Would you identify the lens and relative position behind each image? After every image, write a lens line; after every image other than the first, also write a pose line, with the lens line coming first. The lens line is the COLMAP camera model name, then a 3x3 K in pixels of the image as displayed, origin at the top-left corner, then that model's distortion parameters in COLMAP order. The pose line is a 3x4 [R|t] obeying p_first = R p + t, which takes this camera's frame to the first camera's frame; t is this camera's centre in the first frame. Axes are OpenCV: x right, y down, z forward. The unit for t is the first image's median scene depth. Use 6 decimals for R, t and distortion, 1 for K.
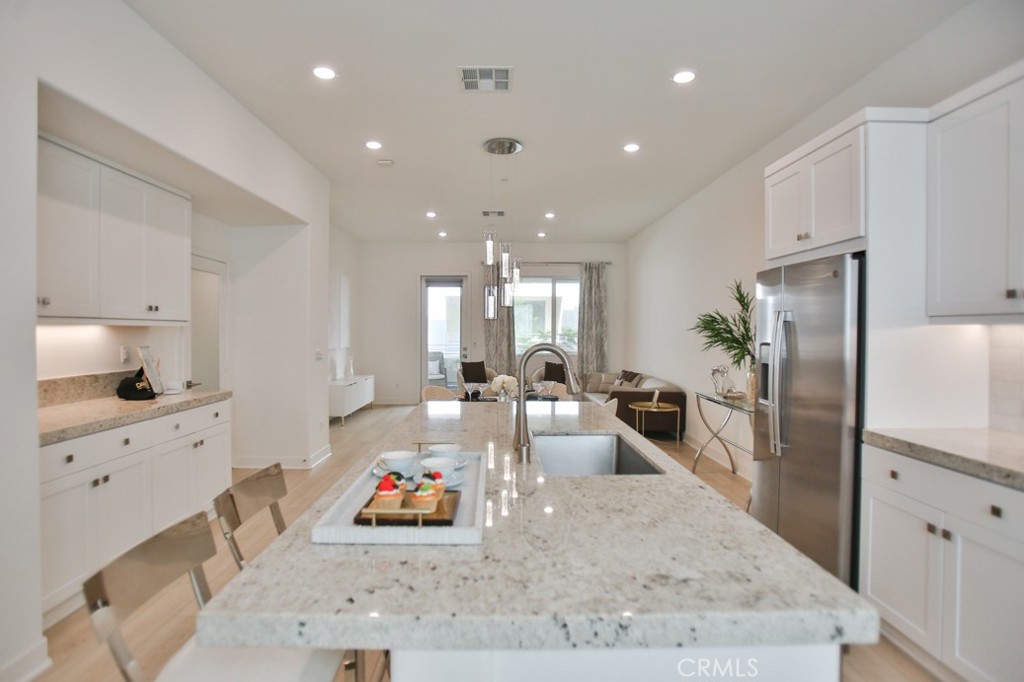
lens RADIAL K [[521.5, 0, 488.5], [0, 521.5, 335.7], [0, 0, 1]] dist [-0.078716, 0.034144]
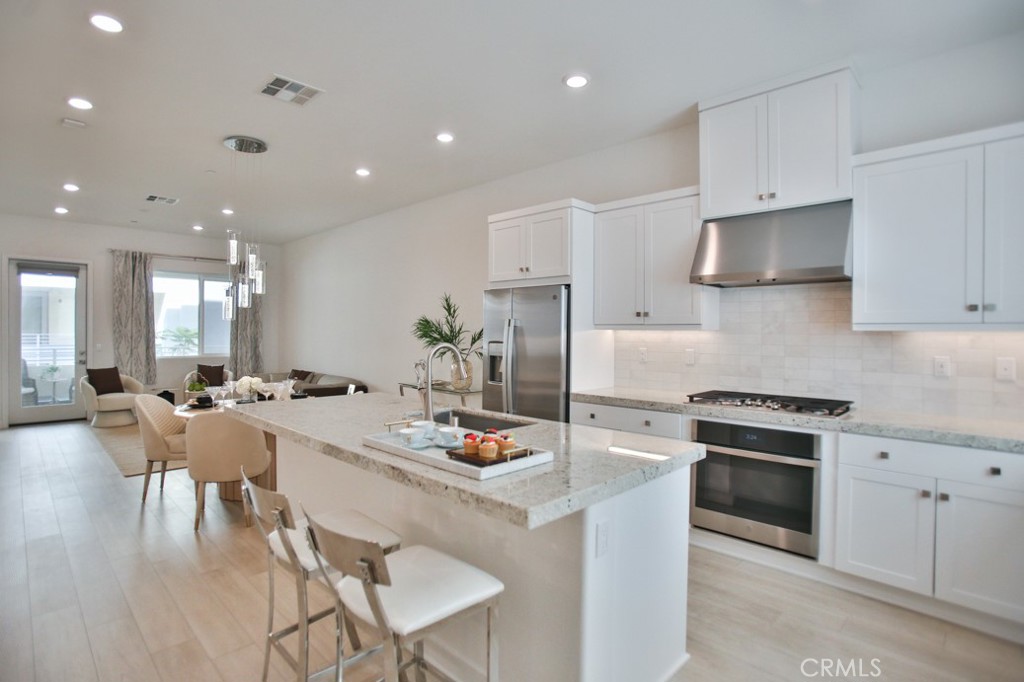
lens RADIAL K [[521.5, 0, 488.5], [0, 521.5, 335.7], [0, 0, 1]] dist [-0.078716, 0.034144]
pose [[0.718482, -0.003776, 0.695535, -0.457310], [0.003982, 0.999991, 0.001316, -0.002914], [-0.695534, 0.001824, 0.718491, -0.026393]]
